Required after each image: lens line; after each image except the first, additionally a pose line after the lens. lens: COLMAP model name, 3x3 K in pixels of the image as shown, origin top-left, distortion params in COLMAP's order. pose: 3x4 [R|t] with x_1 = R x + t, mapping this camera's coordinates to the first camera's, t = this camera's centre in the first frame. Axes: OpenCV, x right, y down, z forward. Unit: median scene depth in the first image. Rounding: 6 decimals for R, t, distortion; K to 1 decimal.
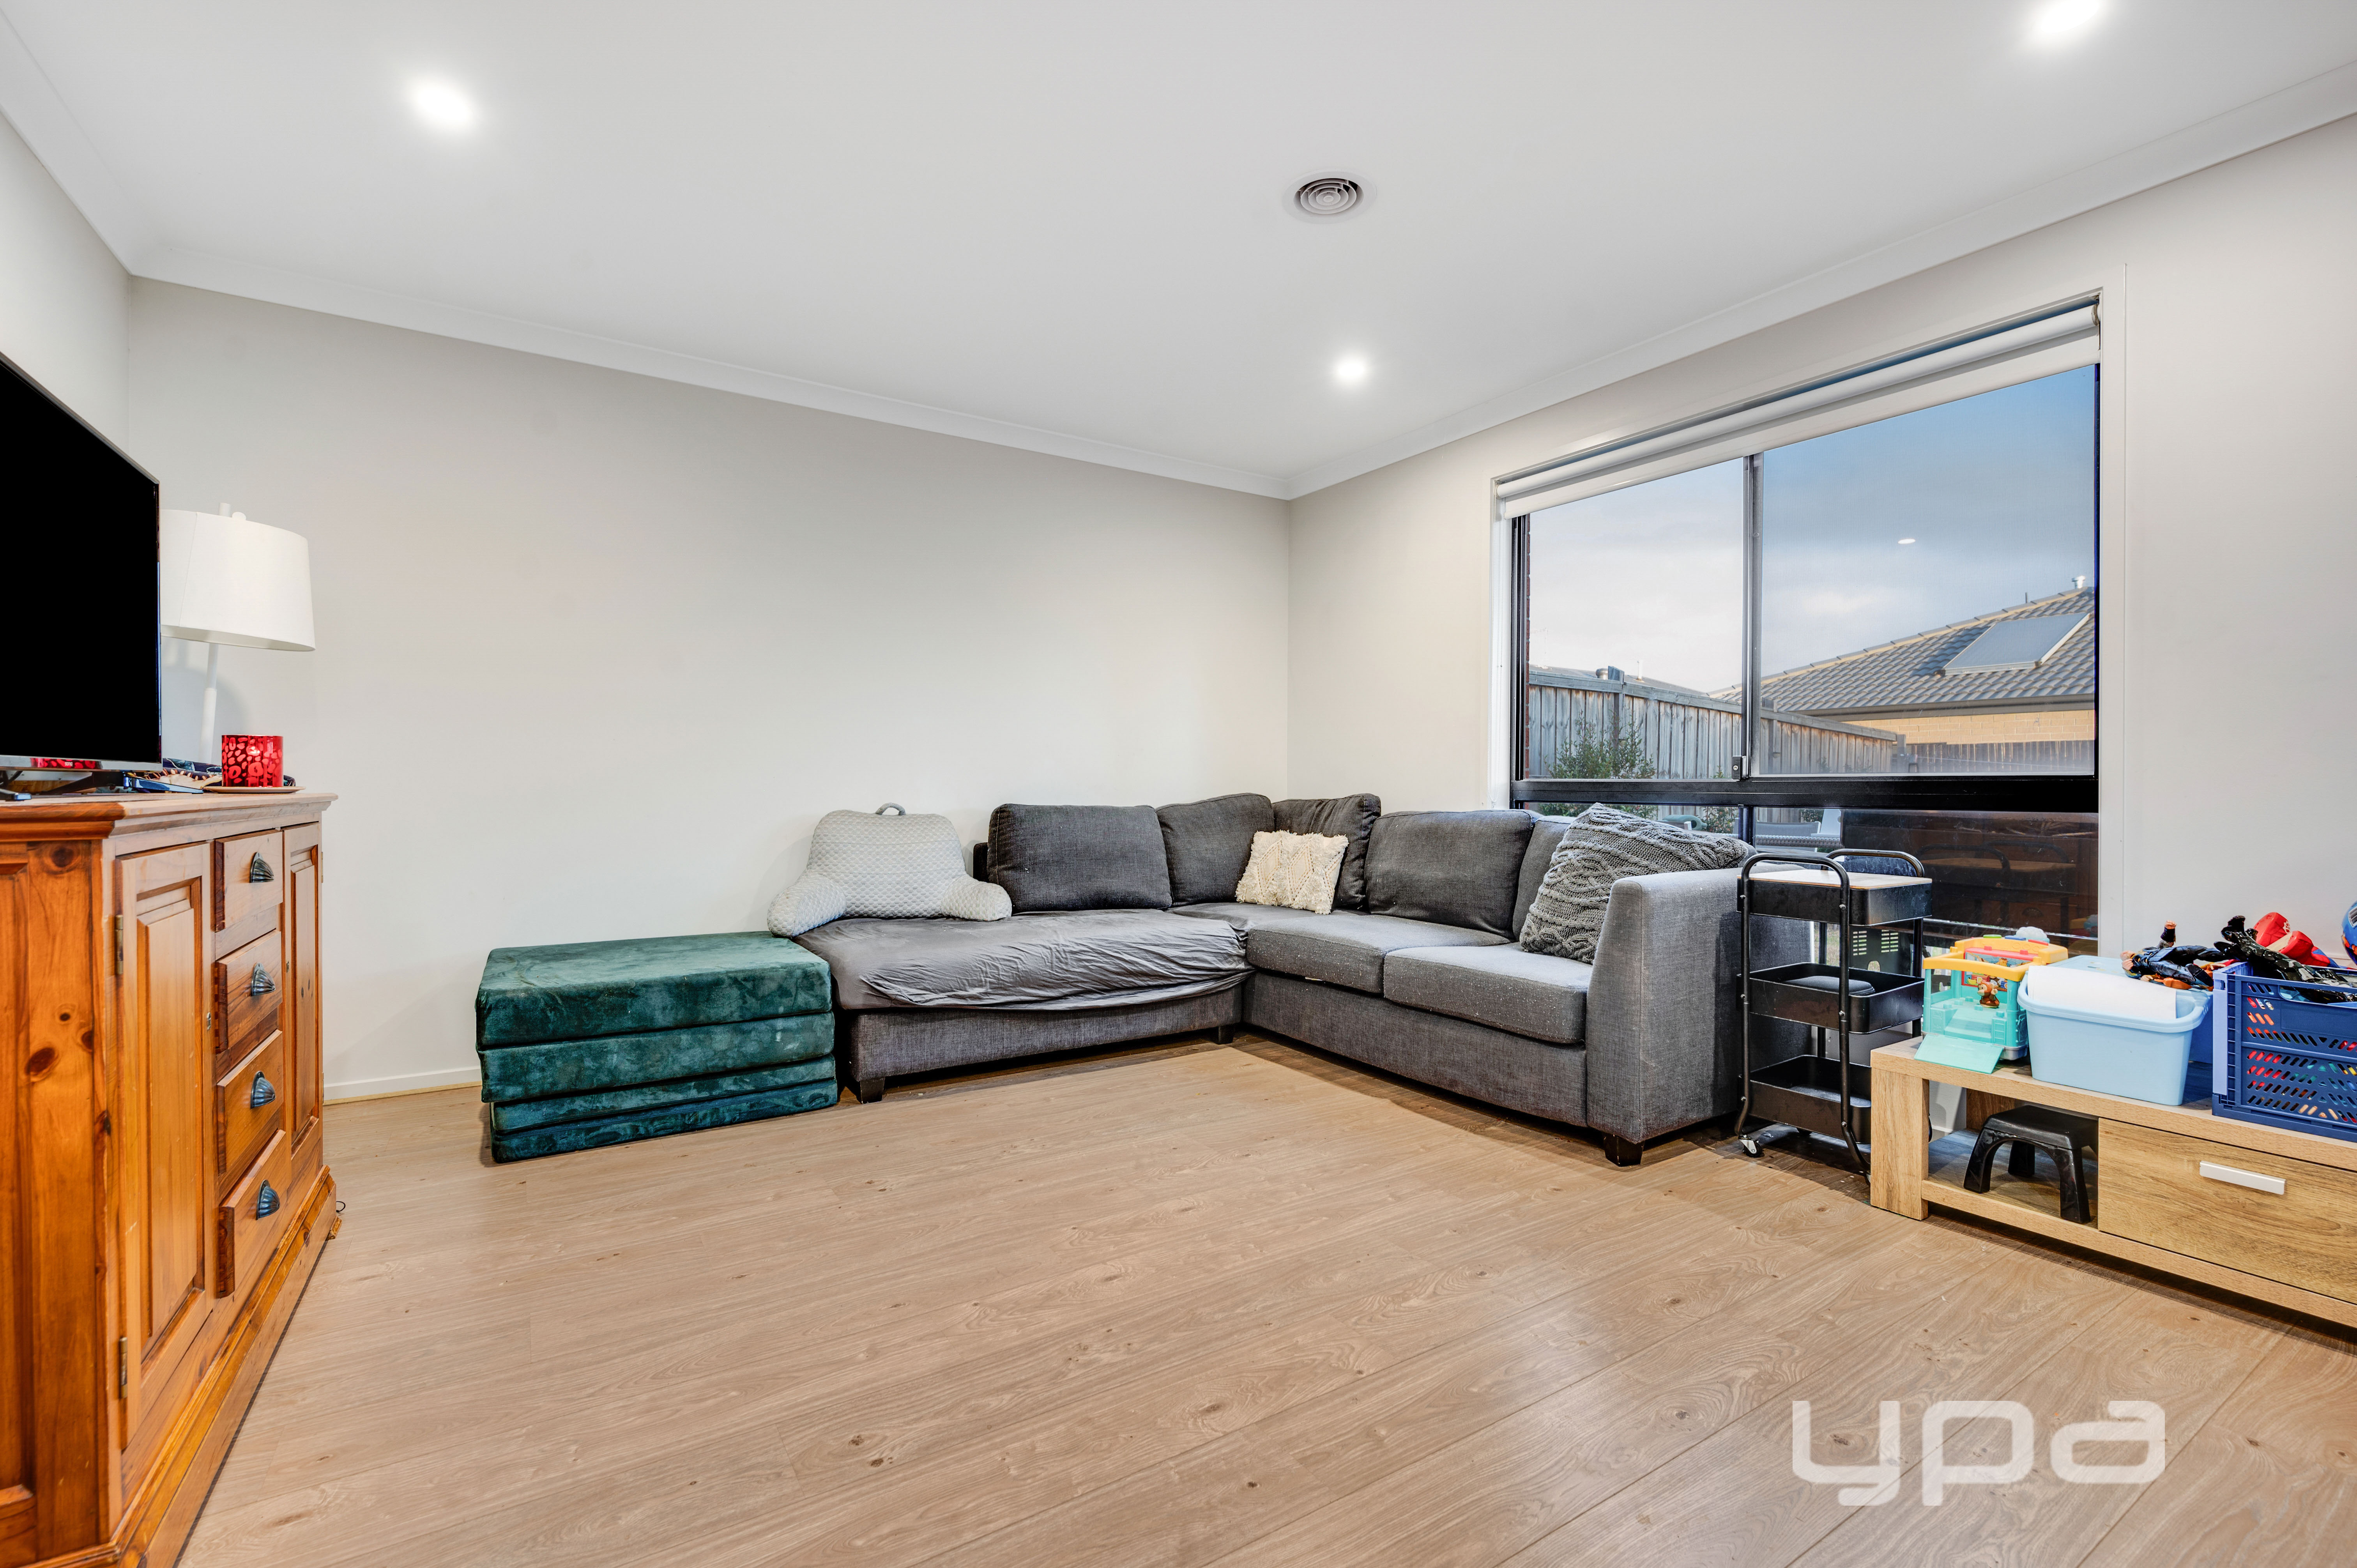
lens RADIAL K [[993.6, 0, 1164.6], [0, 993.6, 801.4], [0, 0, 1]] dist [0.001606, -0.000015]
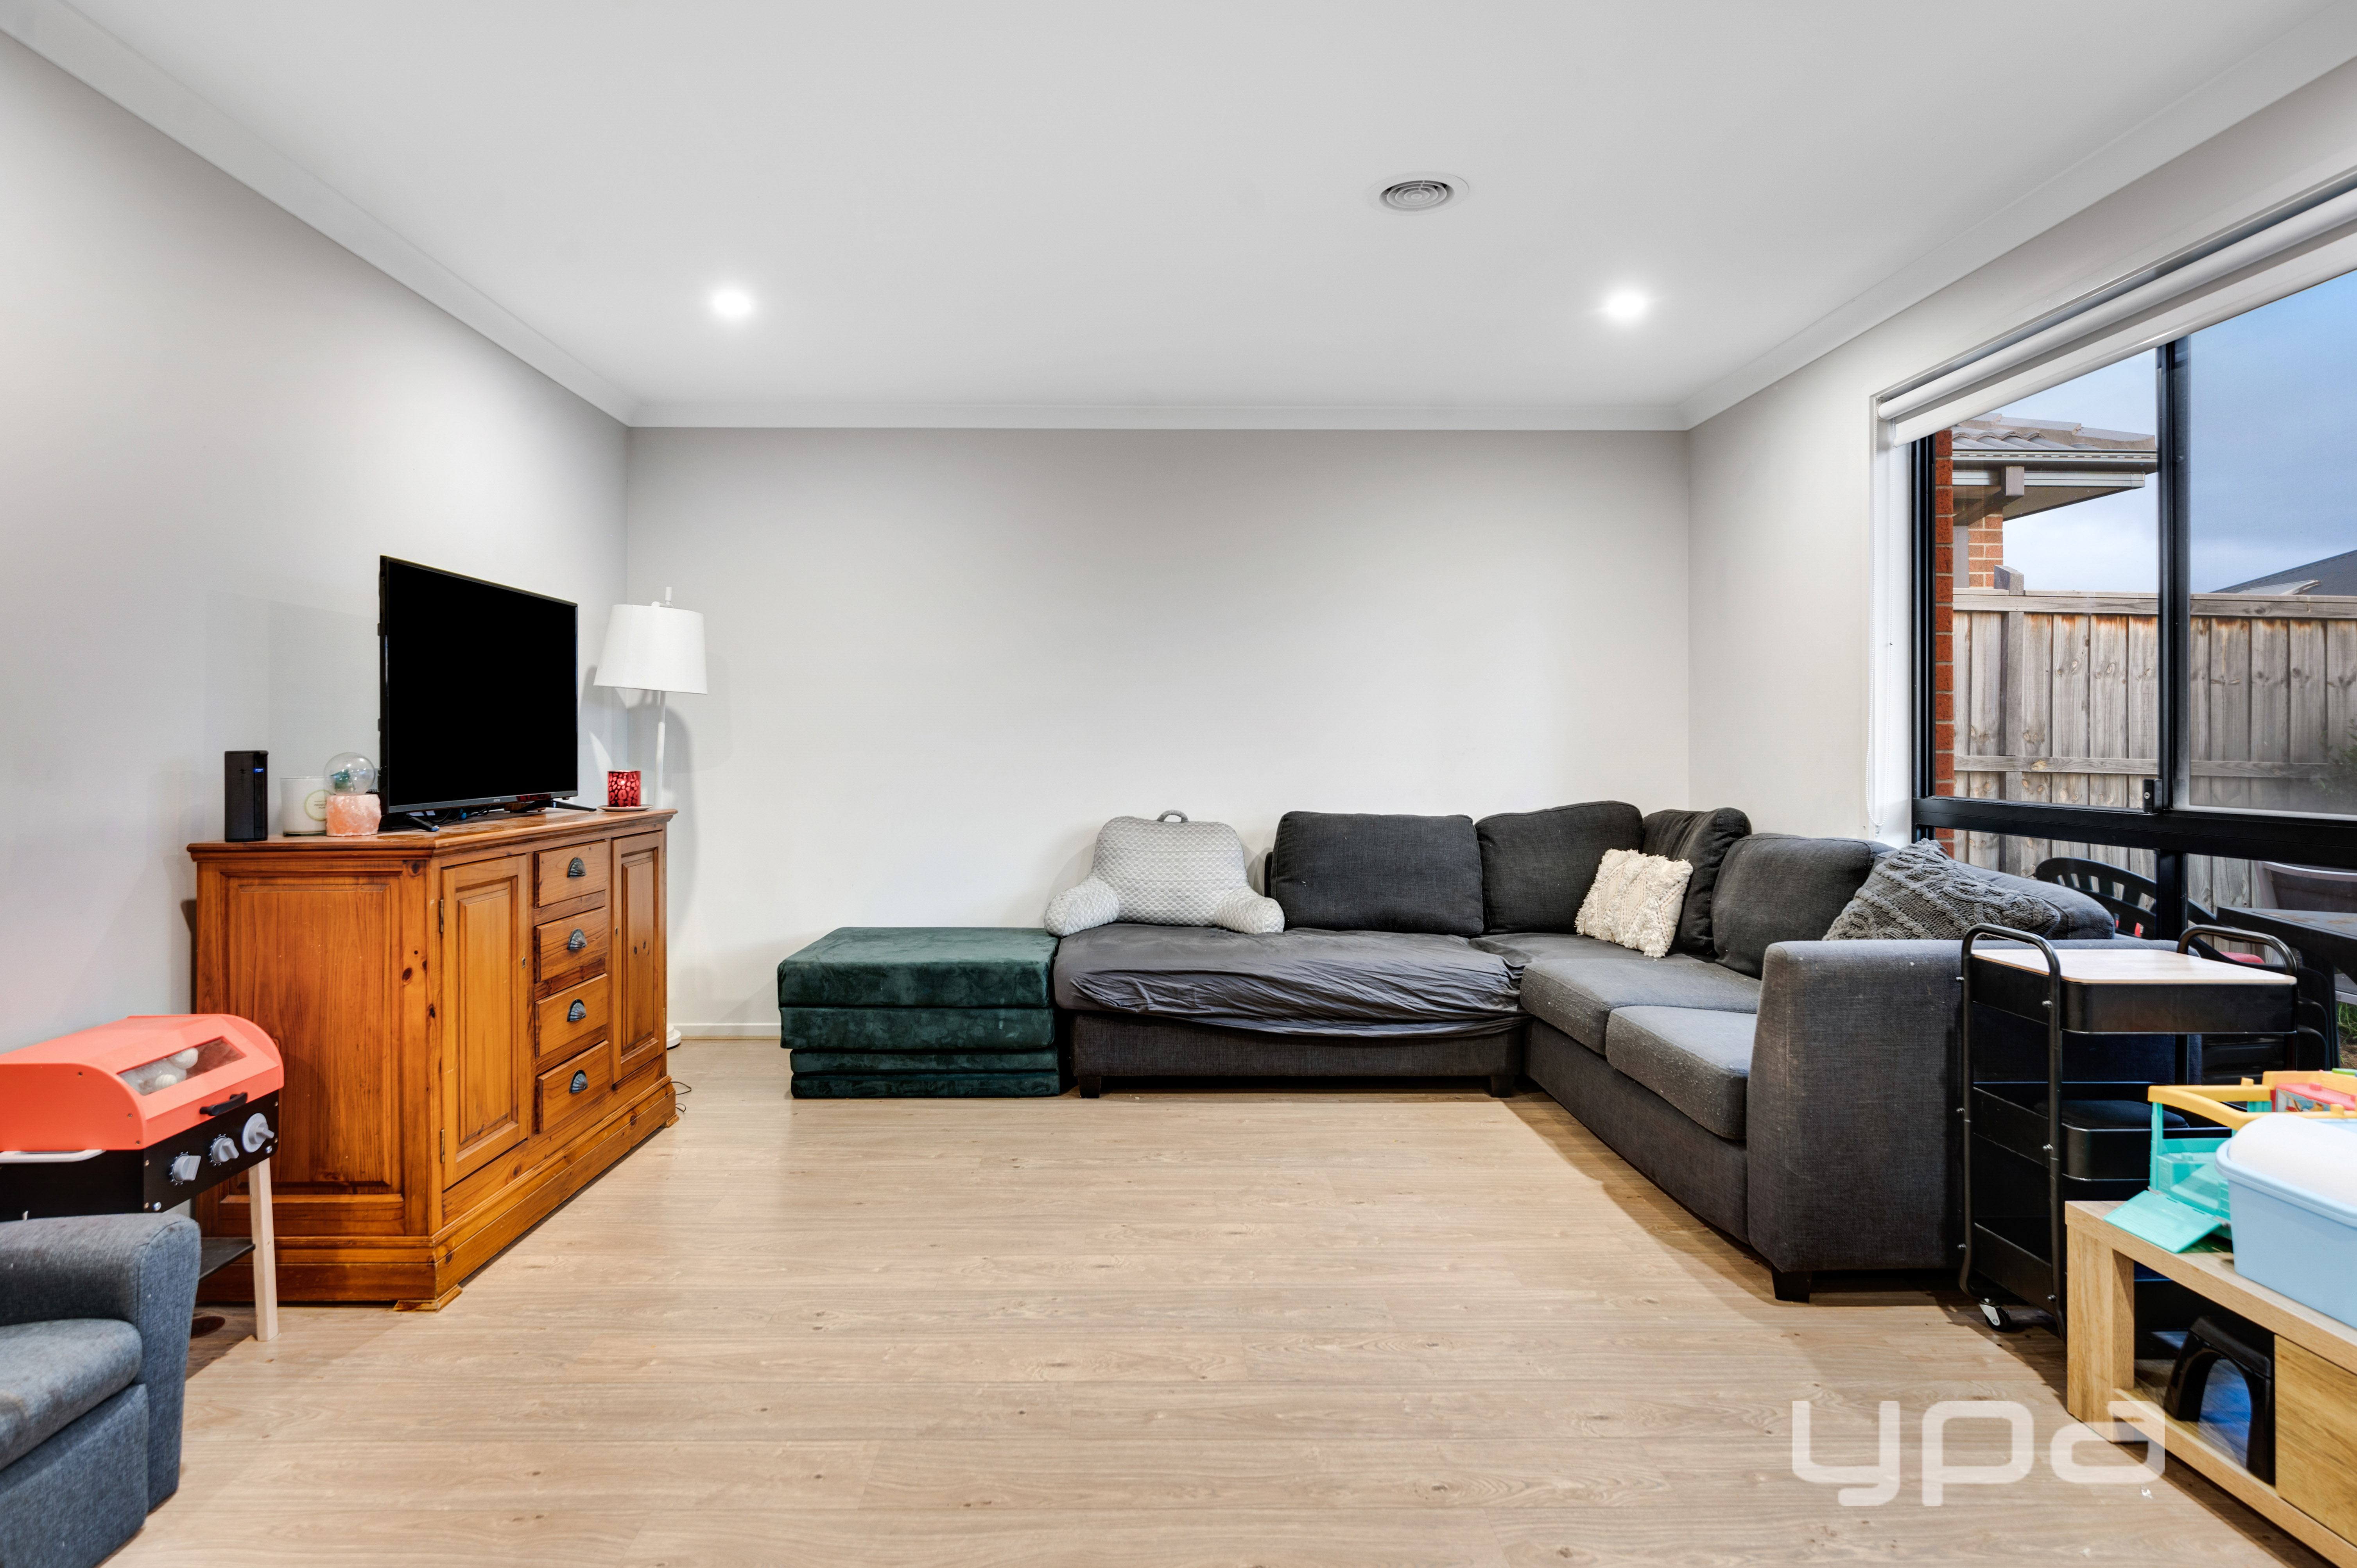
lens RADIAL K [[1271.9, 0, 1187.4], [0, 1271.9, 760.0], [0, 0, 1]] dist [-0.000479, 0.001955]
pose [[0.858642, 0.004397, -0.512556, 0.542300], [-0.008140, 0.999954, -0.005059, -0.057774], [0.512510, 0.008516, 0.858639, -0.128241]]
